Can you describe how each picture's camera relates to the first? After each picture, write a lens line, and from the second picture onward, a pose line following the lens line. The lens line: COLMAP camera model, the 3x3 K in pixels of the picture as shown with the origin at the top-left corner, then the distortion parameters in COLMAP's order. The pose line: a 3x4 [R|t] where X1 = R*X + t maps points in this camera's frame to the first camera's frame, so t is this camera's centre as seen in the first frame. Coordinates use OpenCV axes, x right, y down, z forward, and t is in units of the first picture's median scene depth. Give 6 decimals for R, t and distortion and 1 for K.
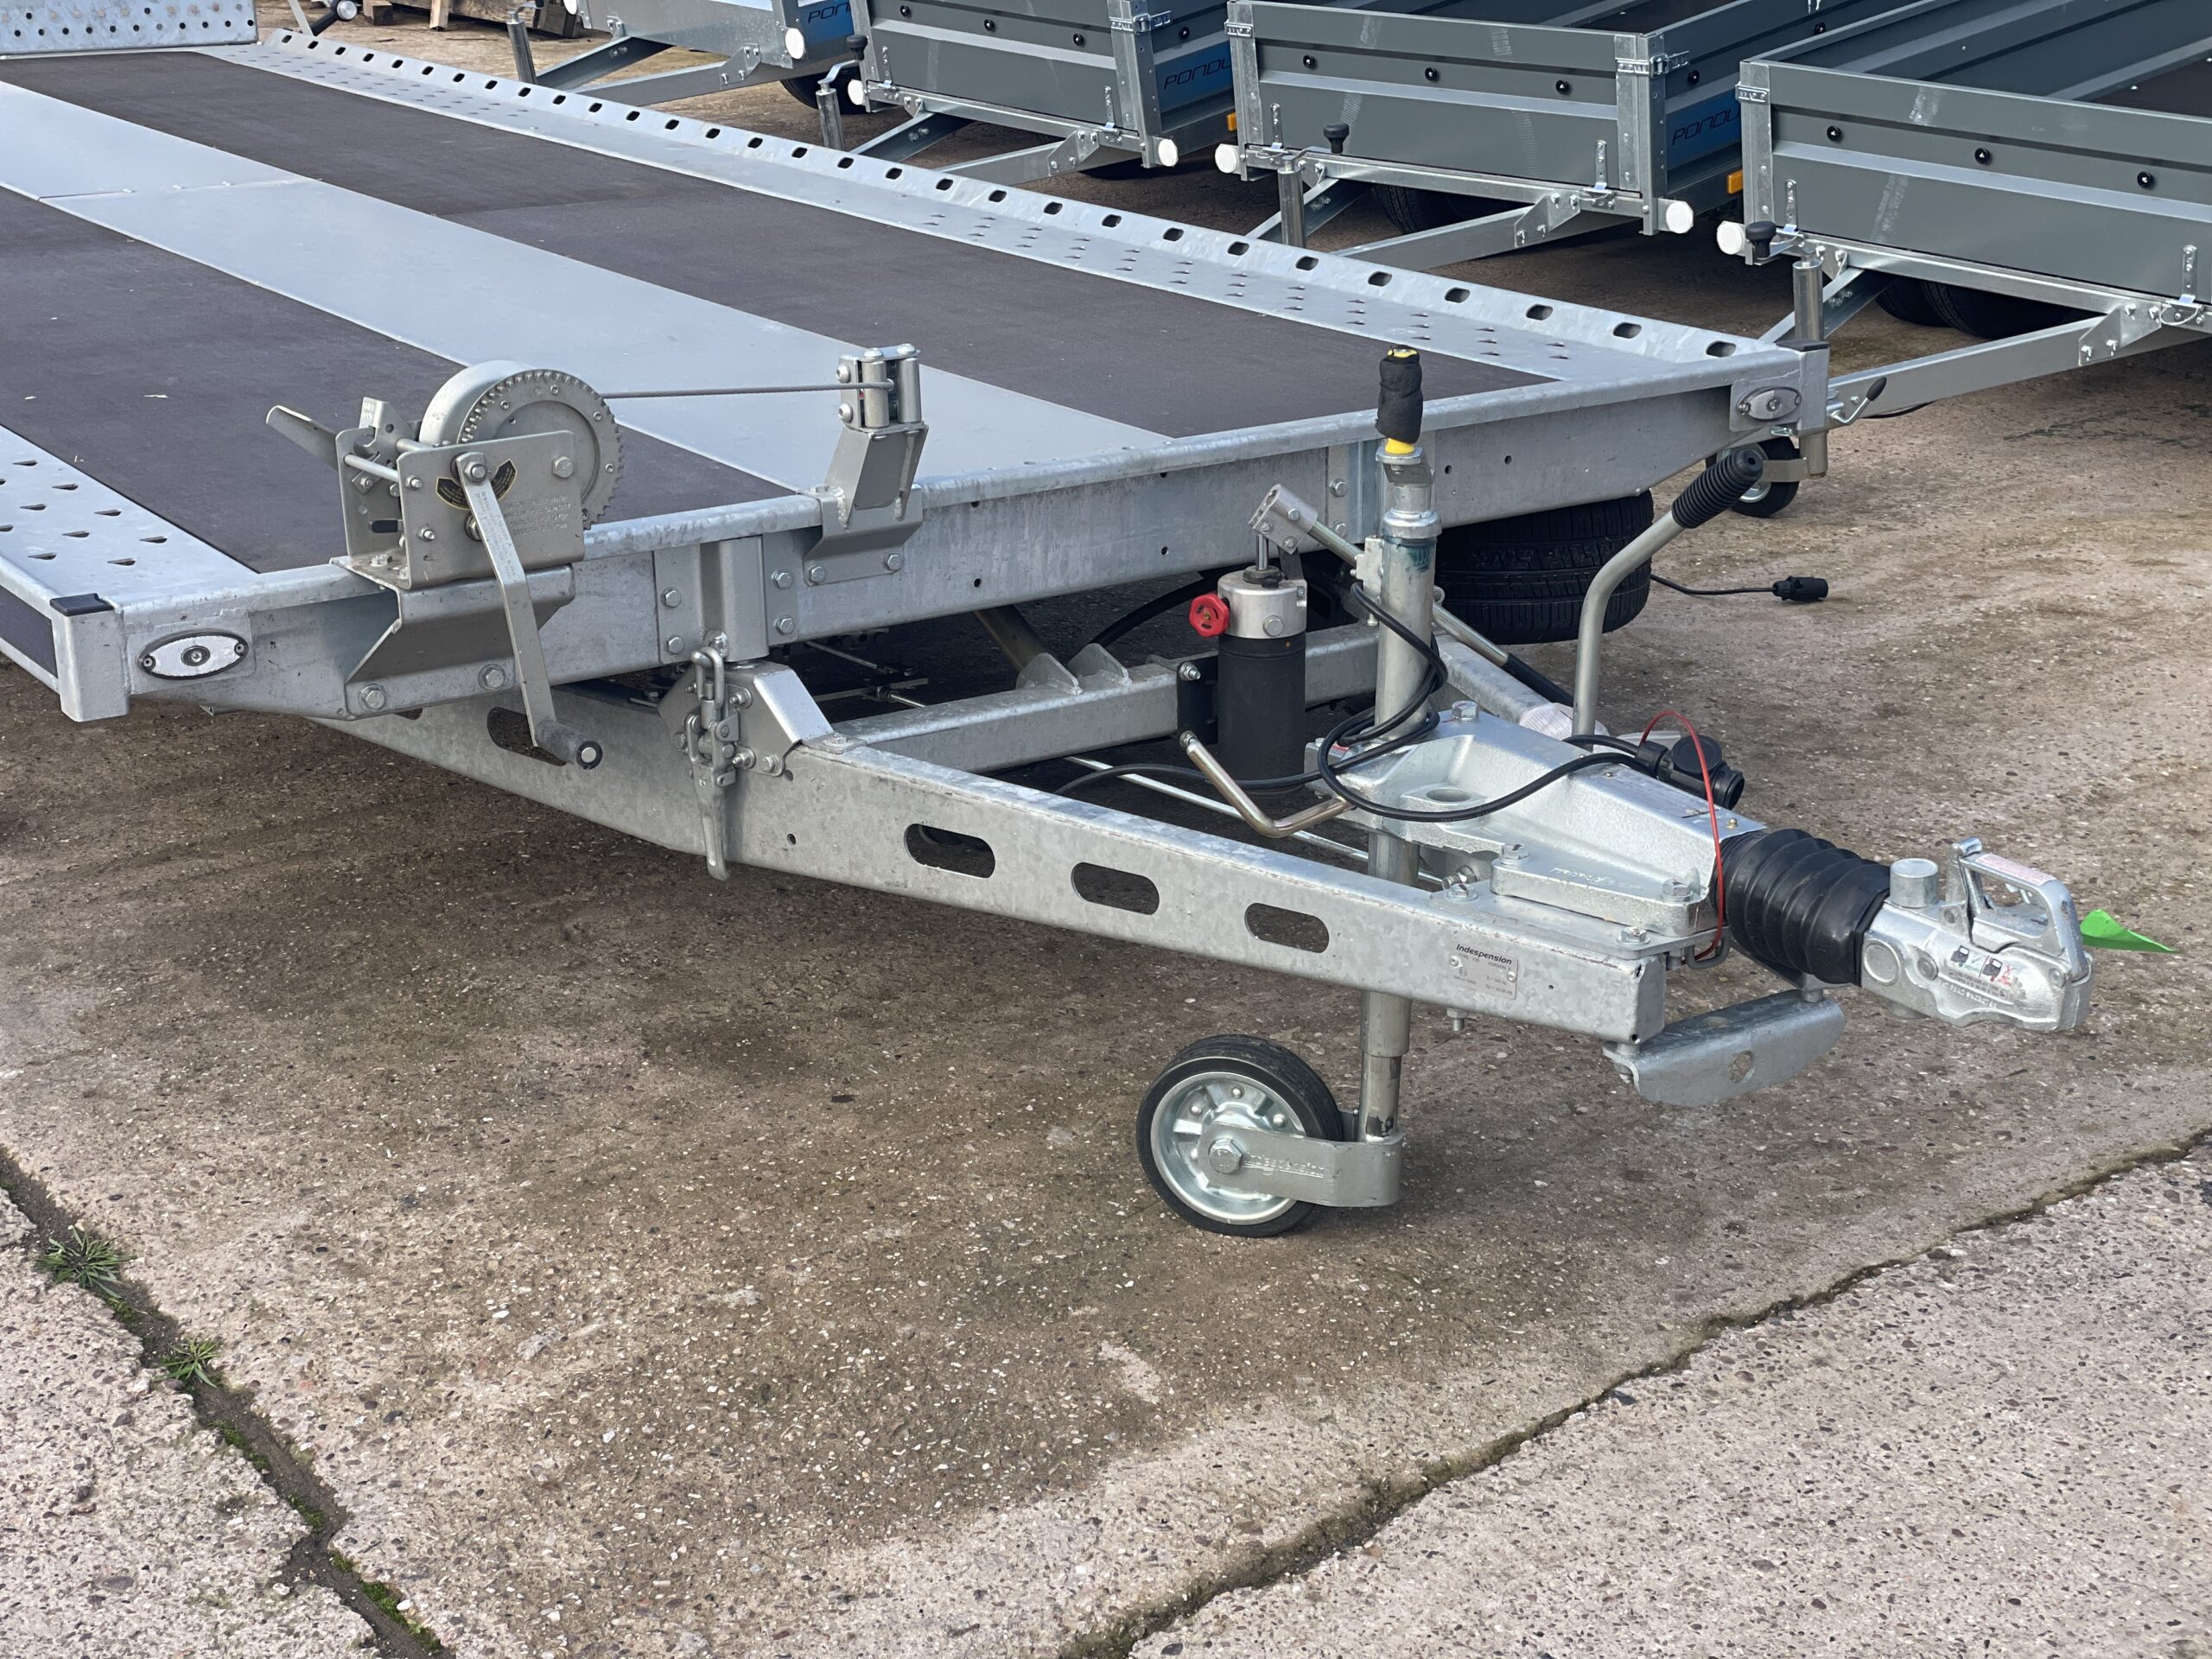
lens RADIAL K [[3278.0, 0, 1116.9], [0, 3278.0, 819.7], [0, 0, 1]] dist [0.122749, 0.000000]
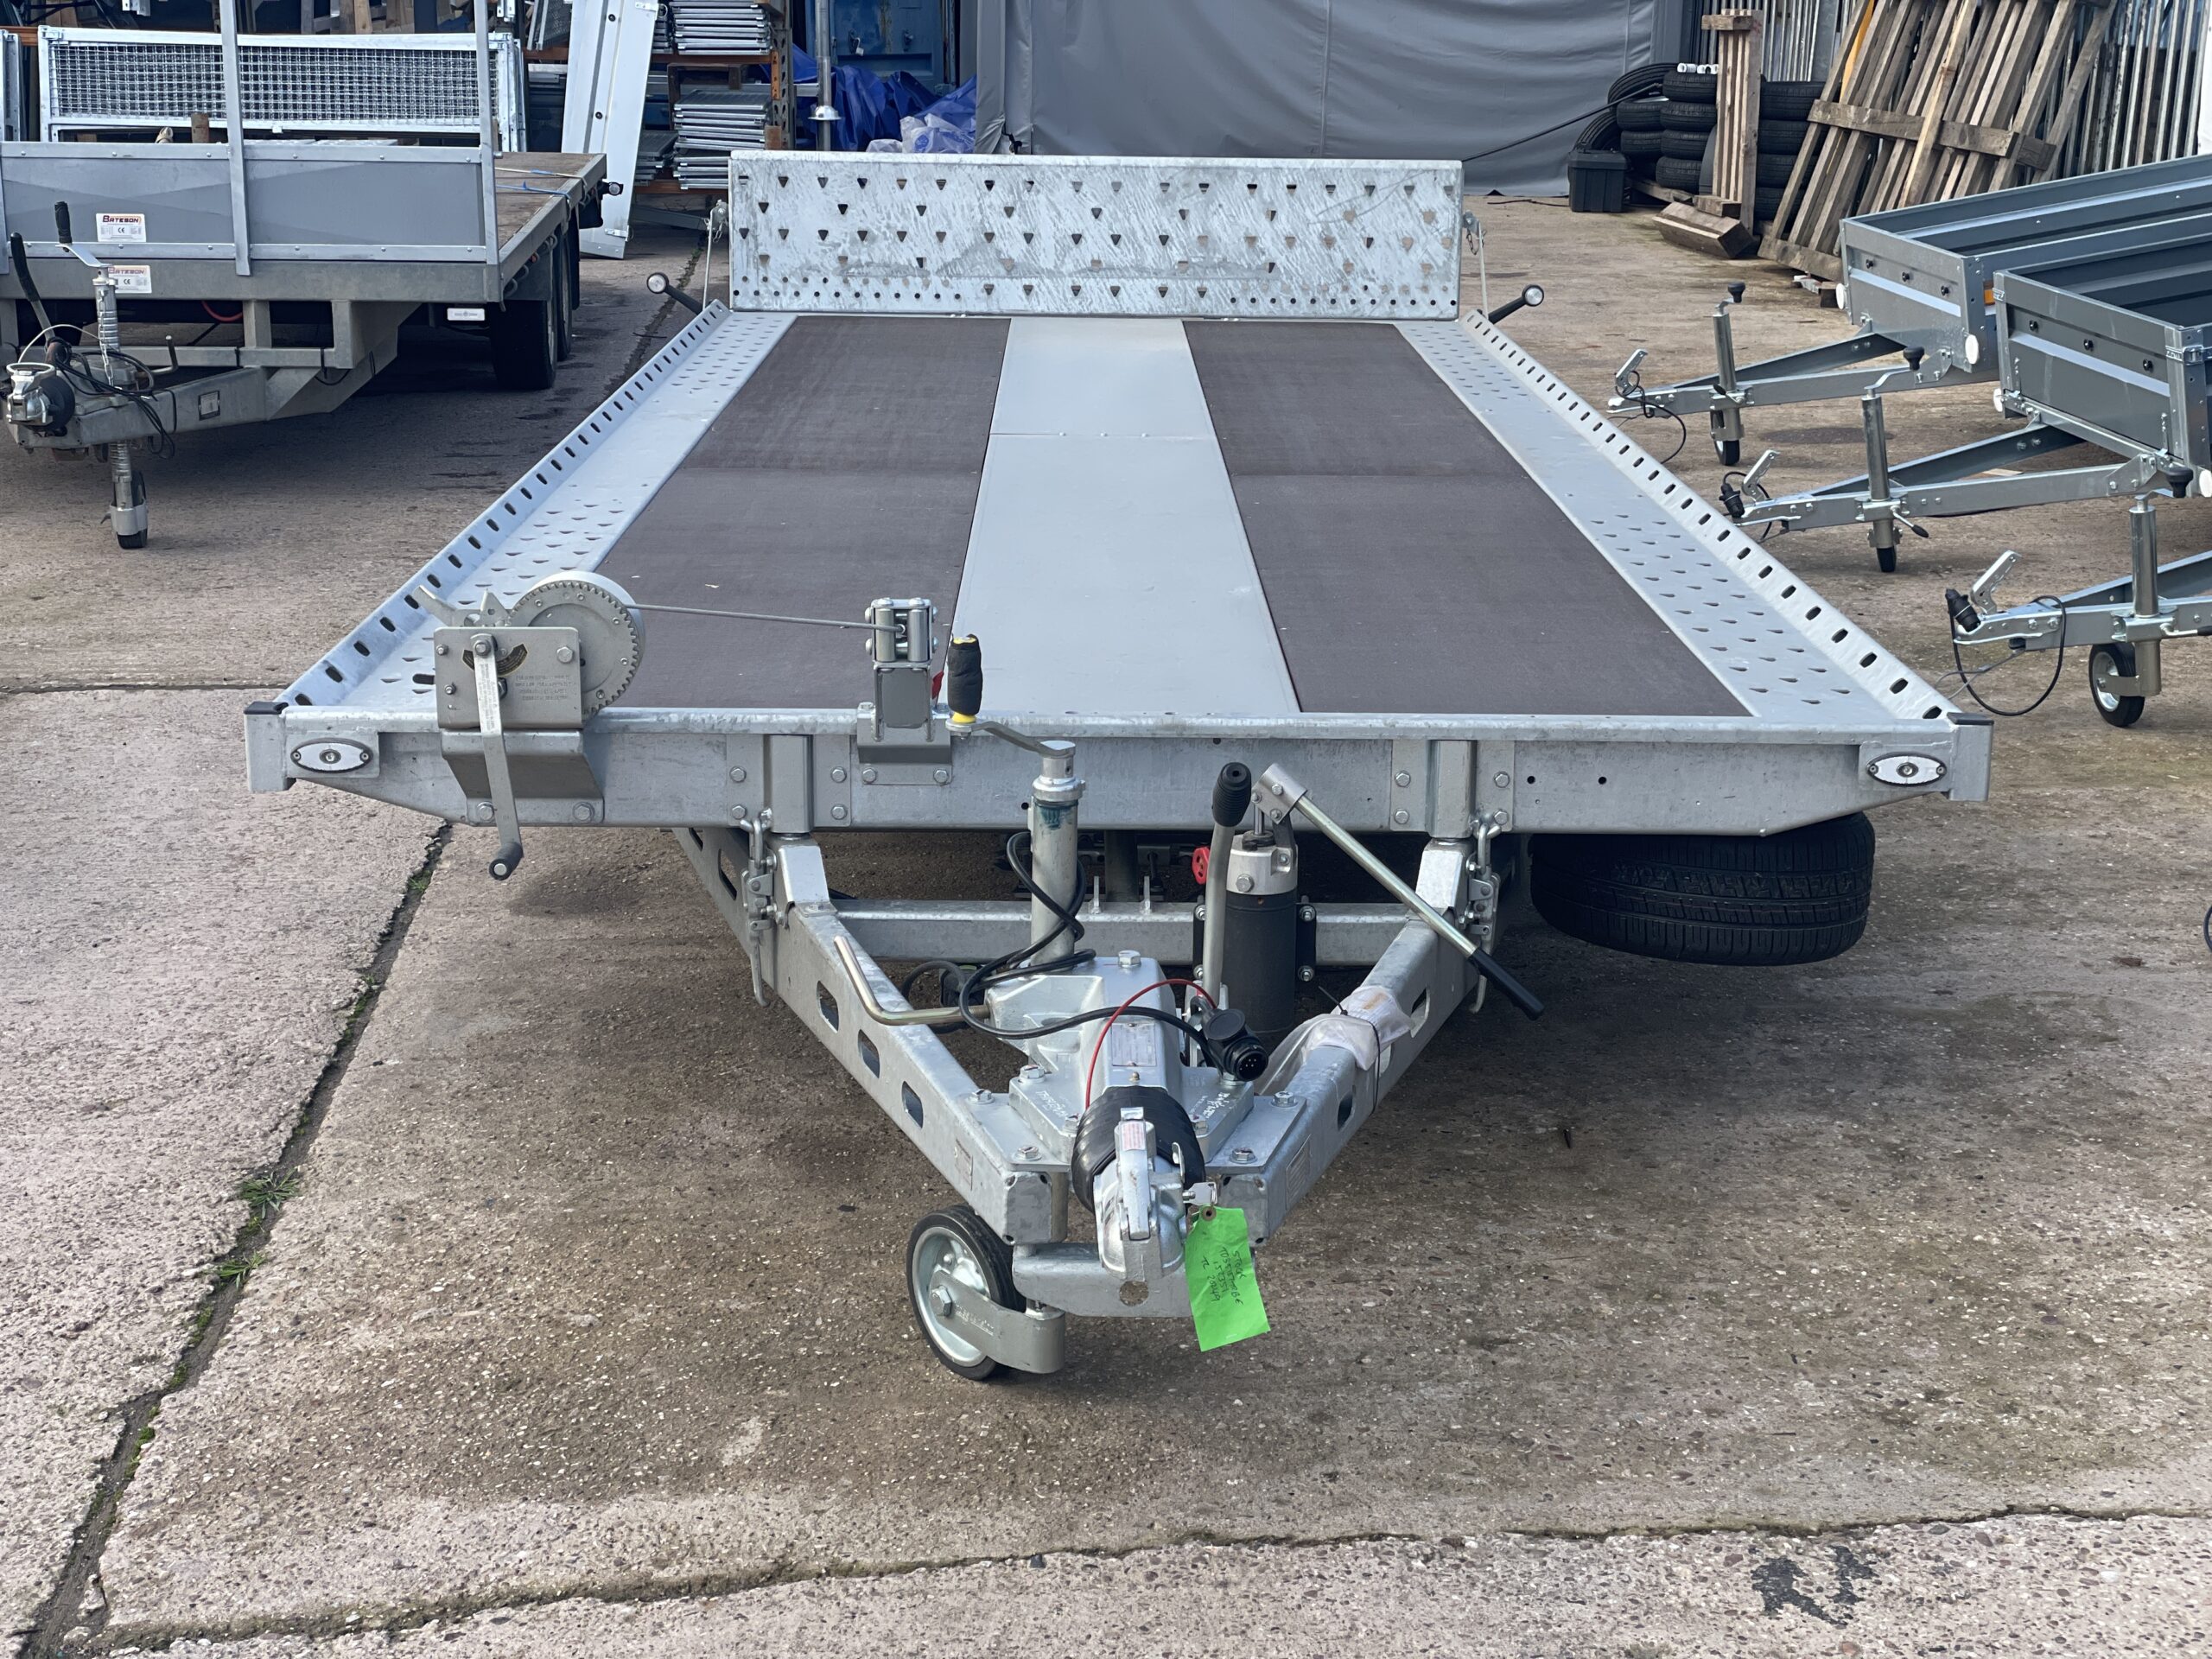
lens RADIAL K [[3278.0, 0, 1114.6], [0, 3278.0, 798.9], [0, 0, 1]] dist [0.122749, 0.000000]
pose [[0.837910, 0.148757, -0.525146, 0.640566], [-0.190208, 0.981413, -0.025489, -0.053124], [0.511593, 0.121245, 0.850630, 0.004089]]
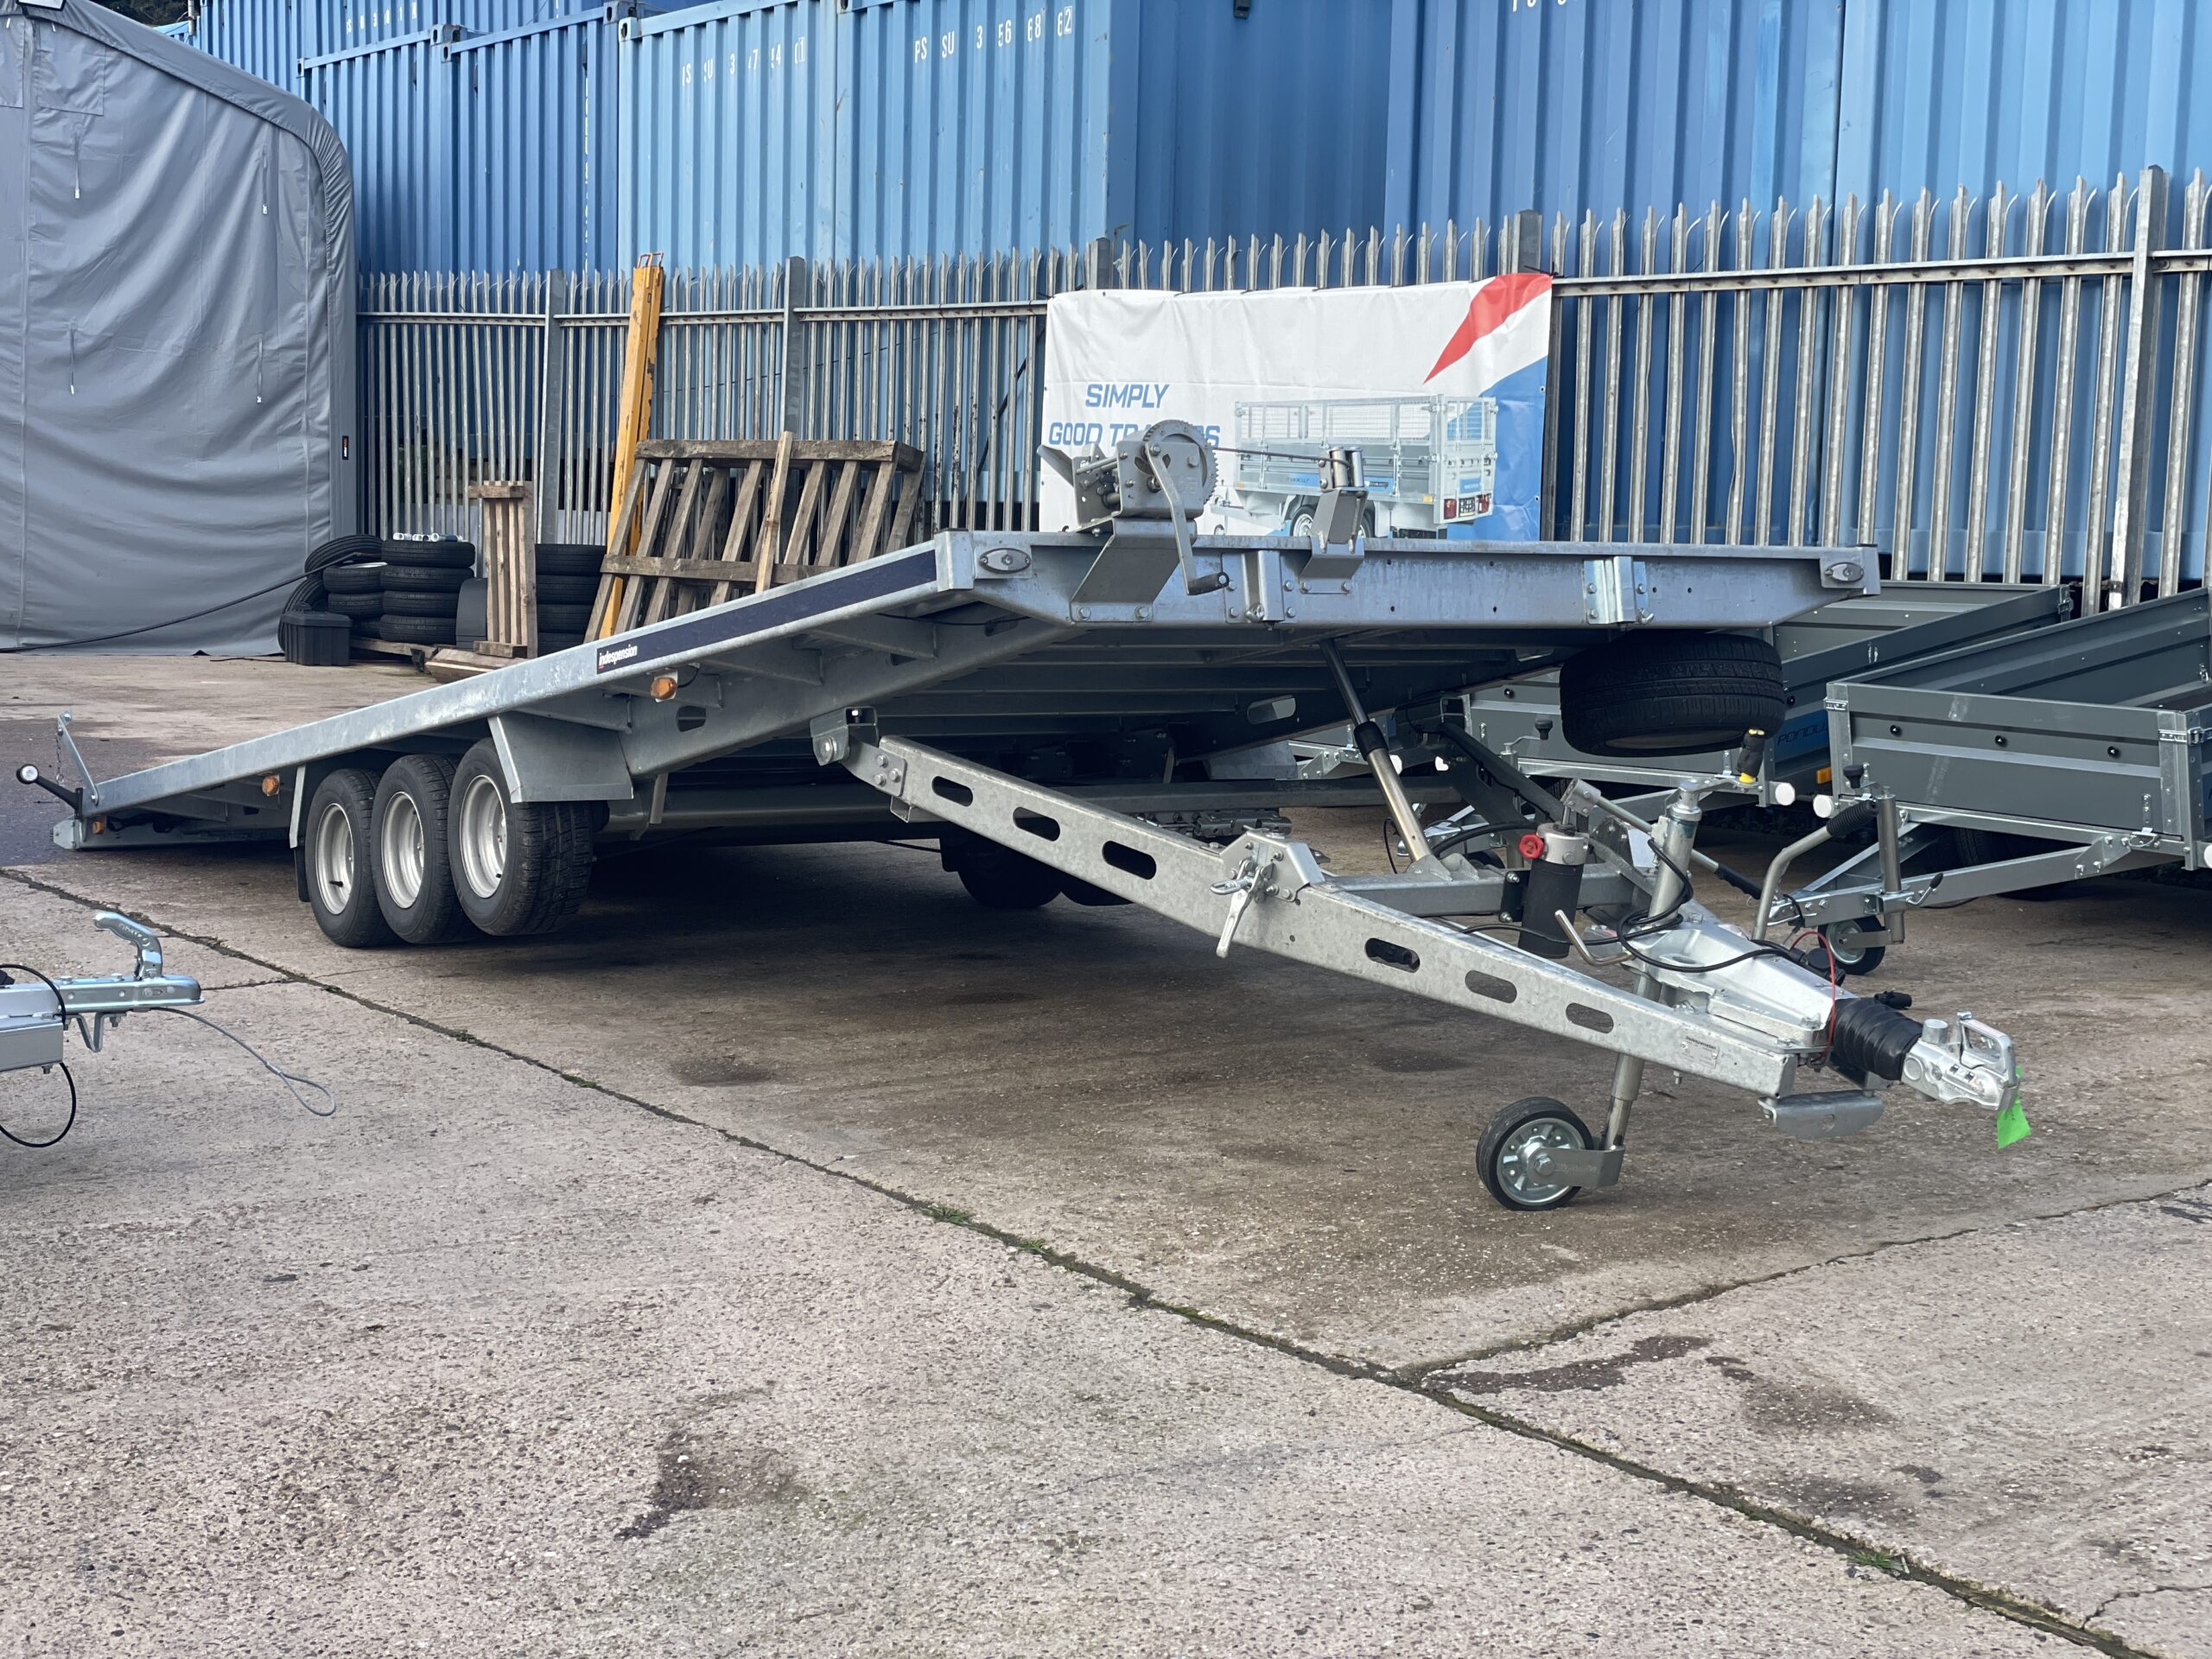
lens RADIAL K [[3278.0, 0, 1102.2], [0, 3278.0, 828.5], [0, 0, 1]] dist [0.122749, 0.000000]
pose [[0.999760, 0.017767, -0.012850, -0.201821], [-0.020271, 0.972319, -0.232775, 0.324851], [0.008359, 0.232980, 0.972446, -0.717406]]
